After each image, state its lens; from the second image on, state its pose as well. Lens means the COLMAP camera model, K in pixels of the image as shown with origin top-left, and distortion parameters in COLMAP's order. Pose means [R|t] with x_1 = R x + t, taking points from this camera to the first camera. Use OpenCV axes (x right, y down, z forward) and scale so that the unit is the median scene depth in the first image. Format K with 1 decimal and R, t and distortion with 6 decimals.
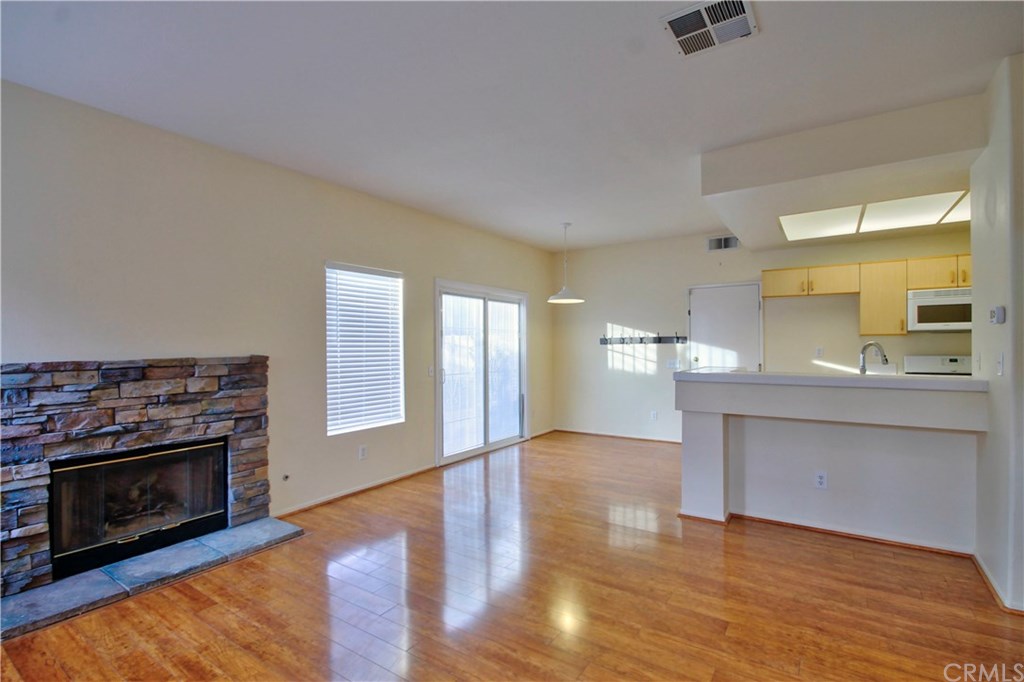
lens RADIAL K [[479.7, 0, 509.1], [0, 479.7, 344.0], [0, 0, 1]] dist [-0.009500, -0.002639]
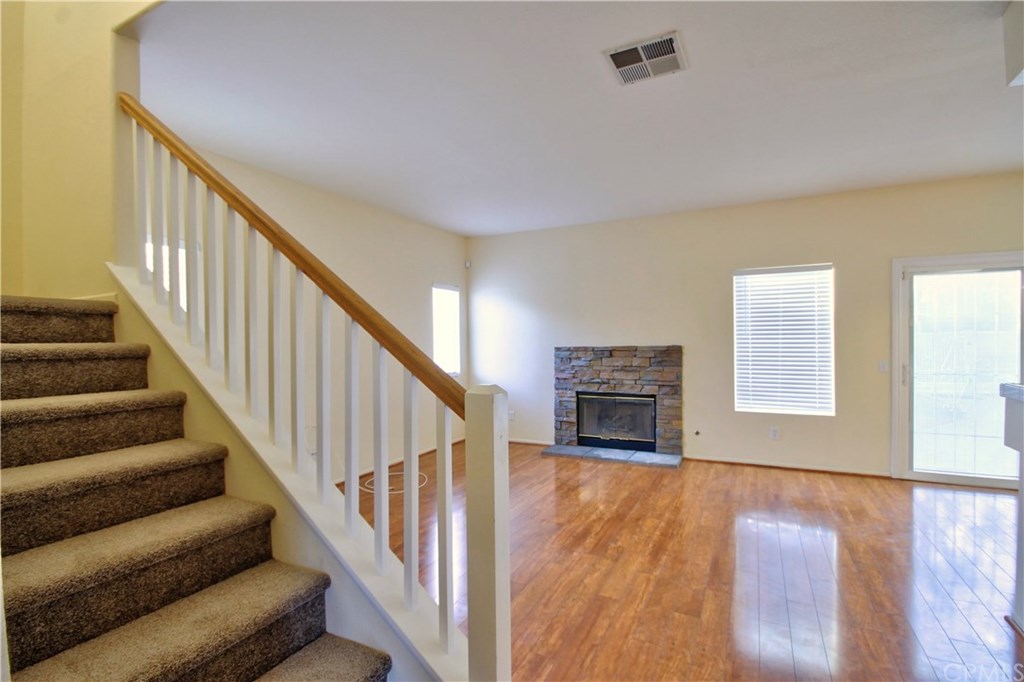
lens RADIAL K [[479.7, 0, 513.9], [0, 479.7, 339.4], [0, 0, 1]] dist [-0.009500, -0.002639]
pose [[0.130229, 0.008612, -0.991446, 0.876148], [0.012877, 0.999863, 0.010376, -0.016259], [0.991400, -0.014118, 0.130101, 0.299010]]
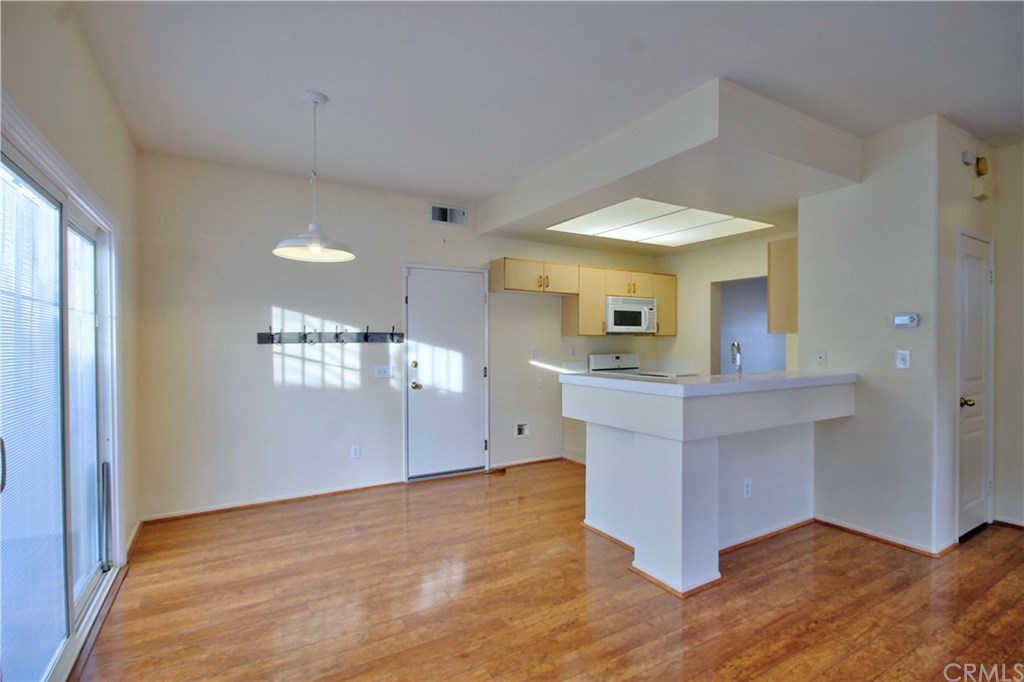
lens RADIAL K [[479.7, 0, 511.1], [0, 479.7, 345.3], [0, 0, 1]] dist [-0.009500, -0.002639]
pose [[0.425874, -0.000931, 0.904782, -0.360040], [-0.002502, 0.999994, 0.002206, 0.001527], [-0.904779, -0.003204, 0.425869, 0.933302]]
